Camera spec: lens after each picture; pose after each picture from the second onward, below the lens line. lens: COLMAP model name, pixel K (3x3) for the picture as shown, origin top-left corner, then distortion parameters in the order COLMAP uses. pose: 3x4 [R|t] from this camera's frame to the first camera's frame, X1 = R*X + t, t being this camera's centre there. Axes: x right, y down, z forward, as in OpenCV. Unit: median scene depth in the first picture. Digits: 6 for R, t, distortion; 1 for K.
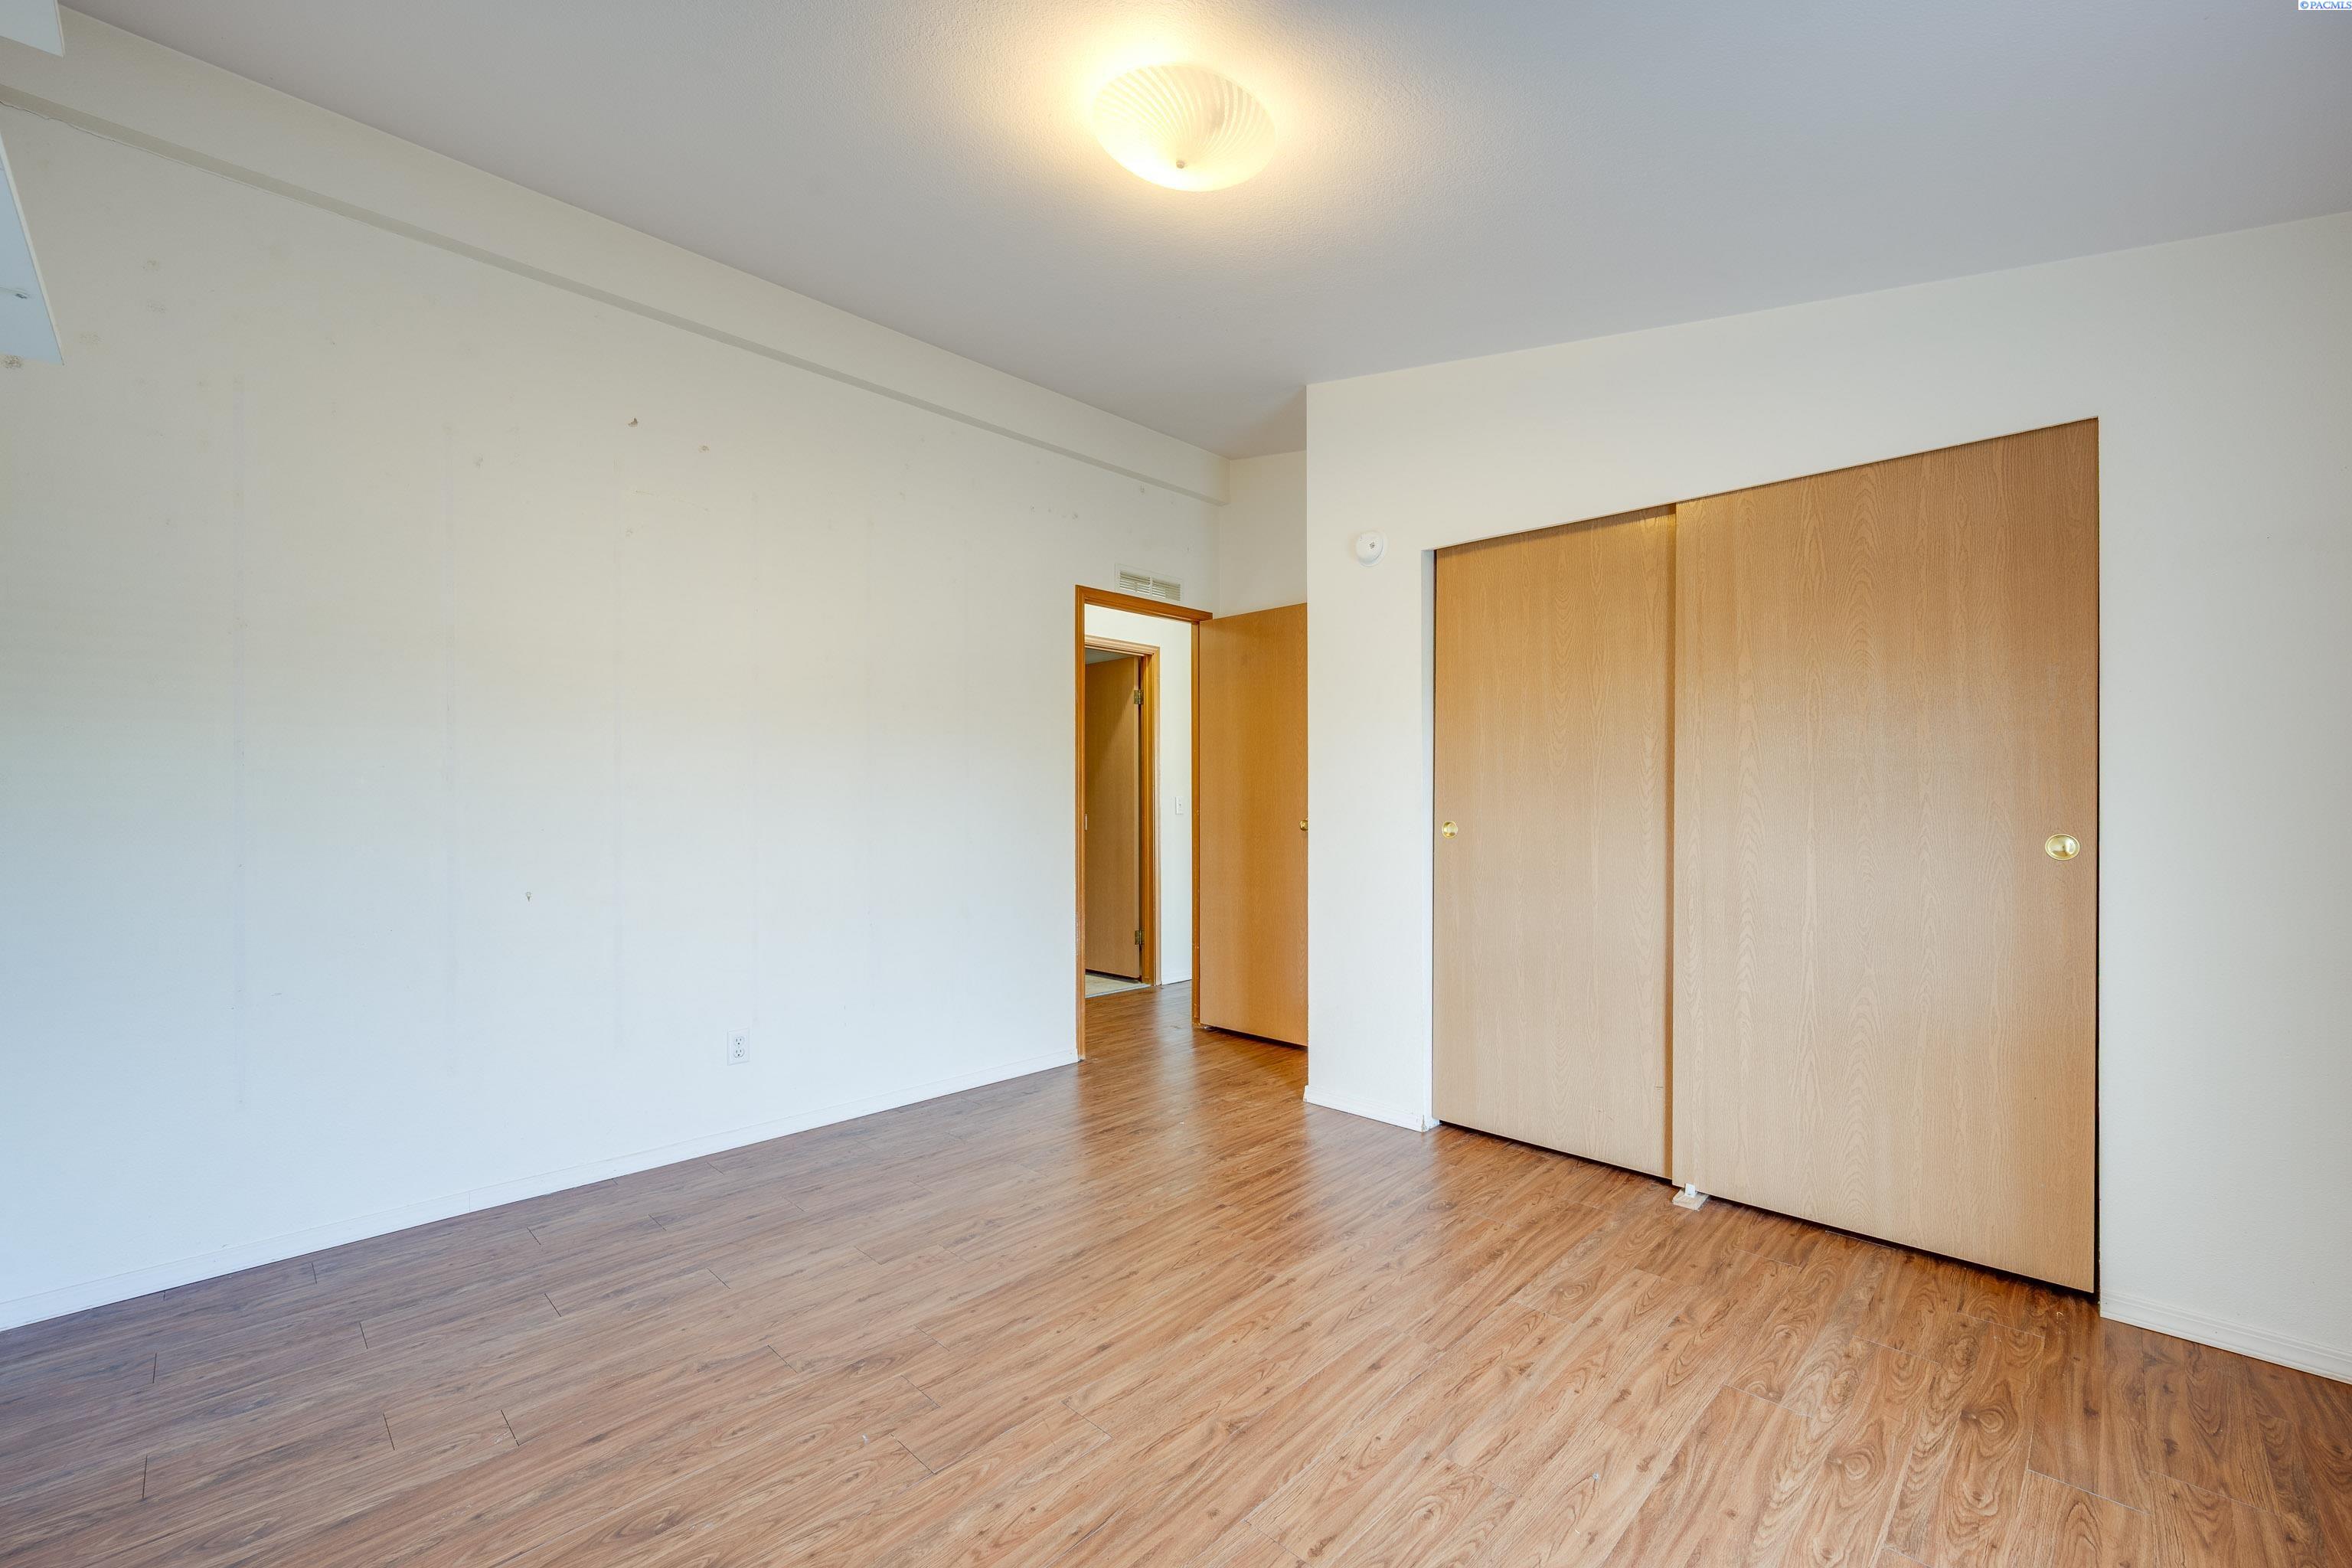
lens RADIAL K [[934.6, 0, 1223.3], [0, 934.6, 786.8], [0, 0, 1]] dist [-0.001154, -0.000211]
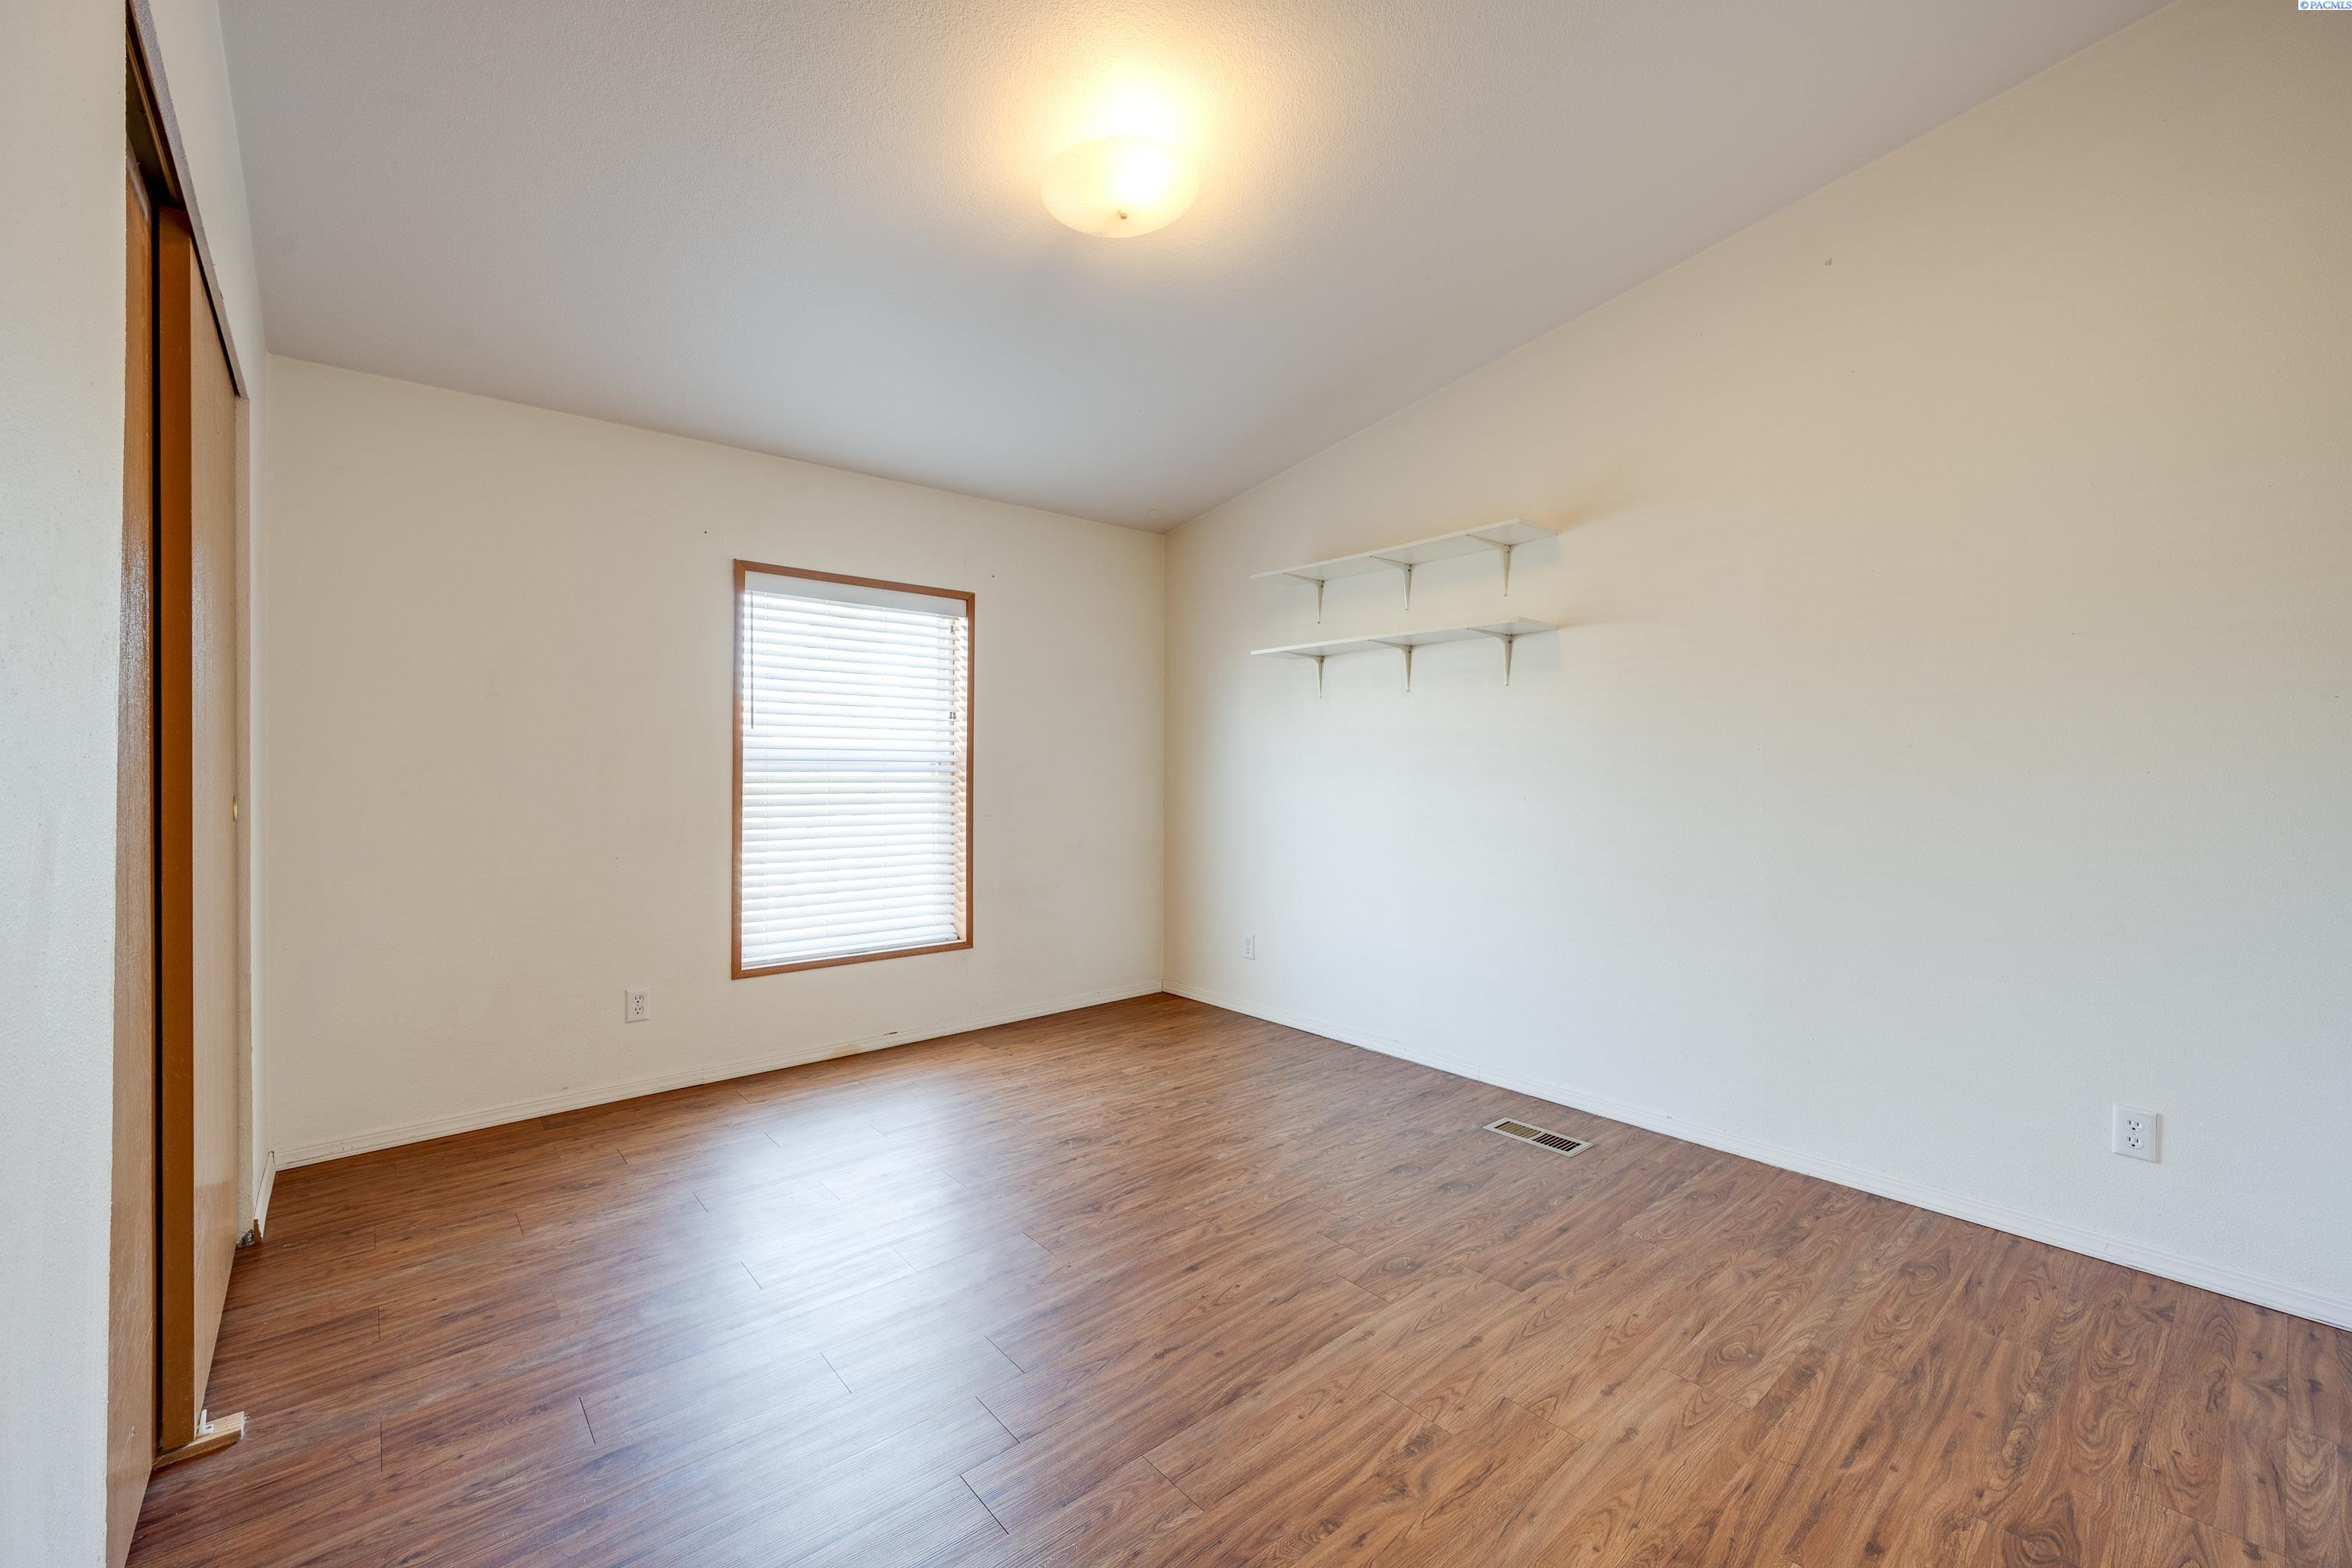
lens RADIAL K [[934.6, 0, 1223.3], [0, 934.6, 786.8], [0, 0, 1]] dist [-0.001154, -0.000211]
pose [[-0.997977, -0.002005, 0.063538, -0.222733], [-0.001094, 0.999896, 0.014360, 0.032580], [-0.063560, 0.014261, -0.997876, 1.985270]]
